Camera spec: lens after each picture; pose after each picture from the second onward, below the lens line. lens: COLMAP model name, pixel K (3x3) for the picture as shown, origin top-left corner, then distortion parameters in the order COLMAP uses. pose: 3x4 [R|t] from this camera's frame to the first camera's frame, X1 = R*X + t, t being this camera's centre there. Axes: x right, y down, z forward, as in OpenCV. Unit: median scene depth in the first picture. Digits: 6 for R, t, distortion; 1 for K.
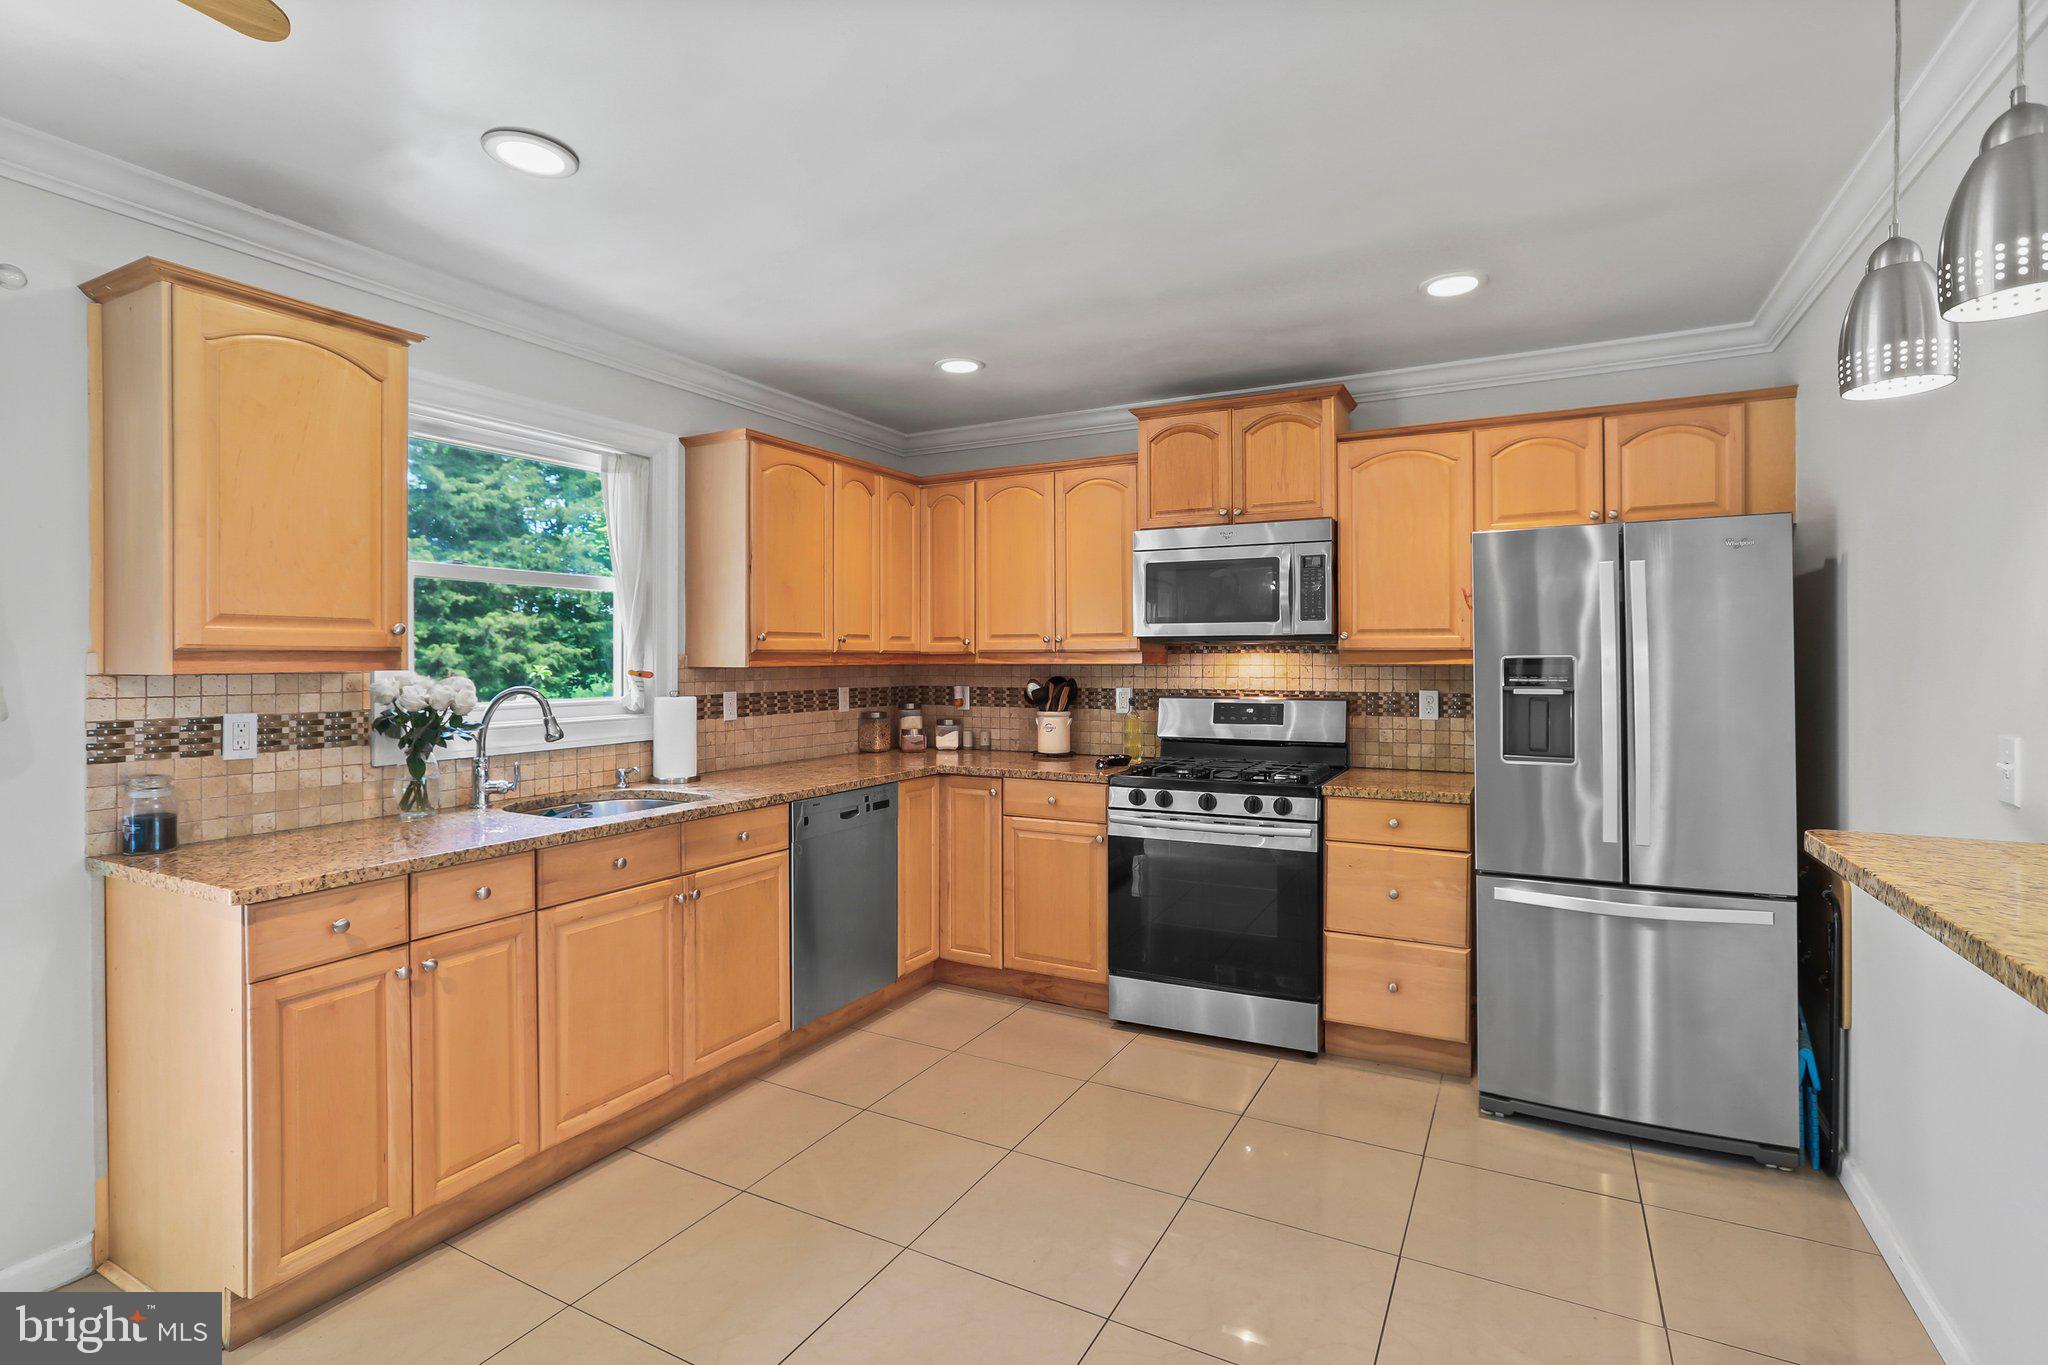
lens RADIAL K [[970.3, 0, 1018.8], [0, 970.3, 666.3], [0, 0, 1]] dist [-0.026385, 0.011806]
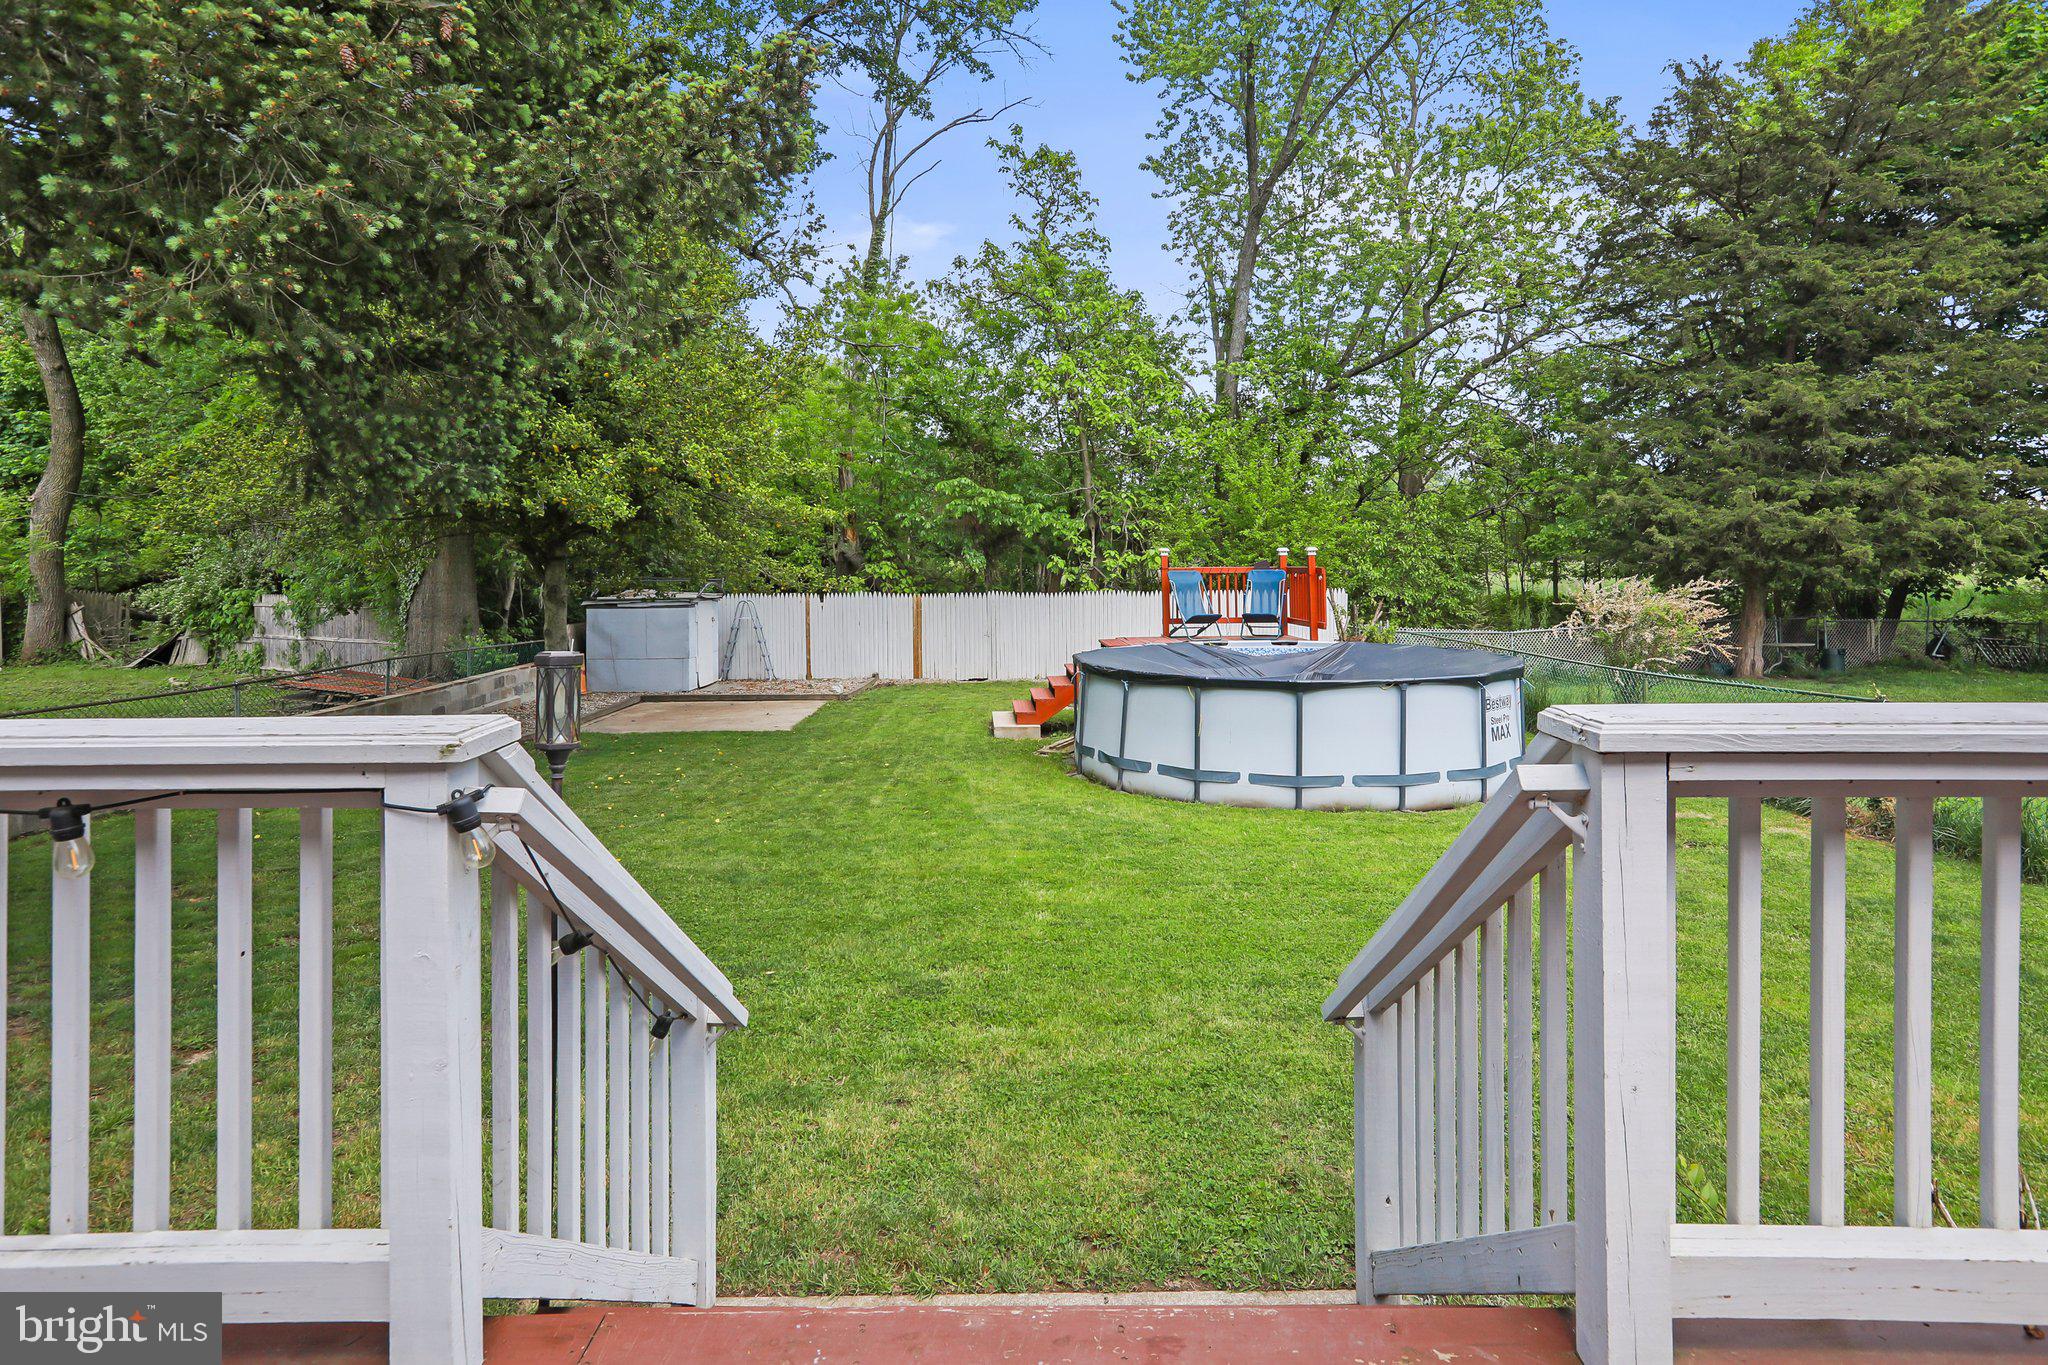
lens RADIAL K [[1105.7, 0, 1000.1], [0, 1105.7, 557.6], [0, 0, 1]] dist [0.009359, 0.001276]
pose [[0.461636, -0.003339, -0.887063, -1.035322], [0.001705, 0.999994, -0.002877, 0.100209], [0.887068, -0.000185, 0.461639, 0.520087]]
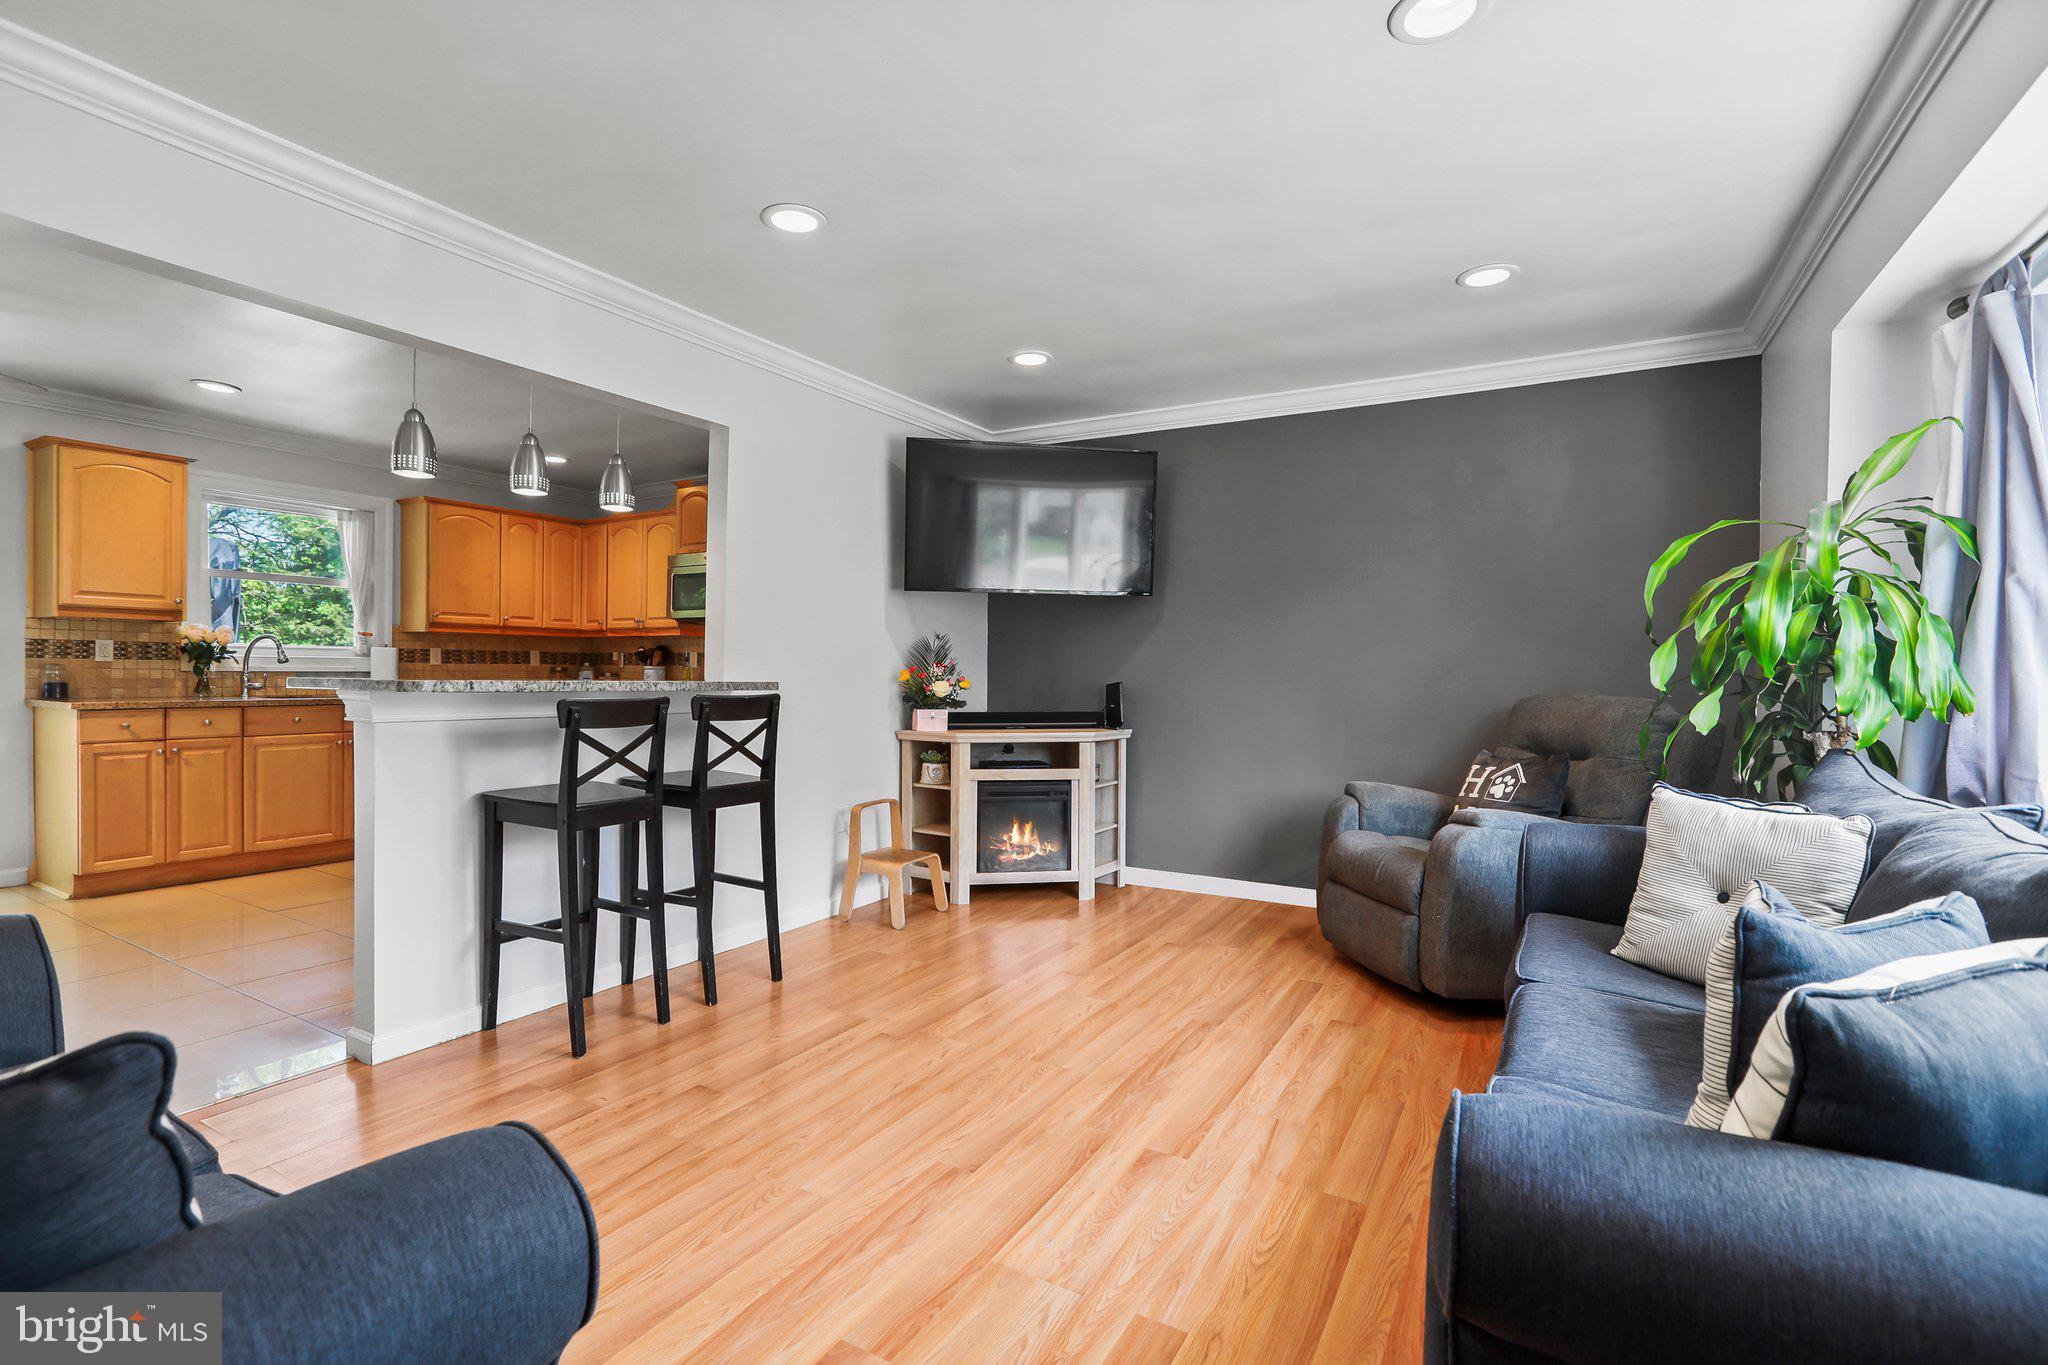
lens RADIAL K [[939.0, 0, 1020.6], [0, 939.0, 682.7], [0, 0, 1]] dist [-0.023009, 0.011547]
pose [[0.999138, 0.015233, -0.038610, 0.883517], [-0.015061, 0.999875, 0.004746, 0.071410], [0.038678, -0.004161, 0.999243, -0.664842]]
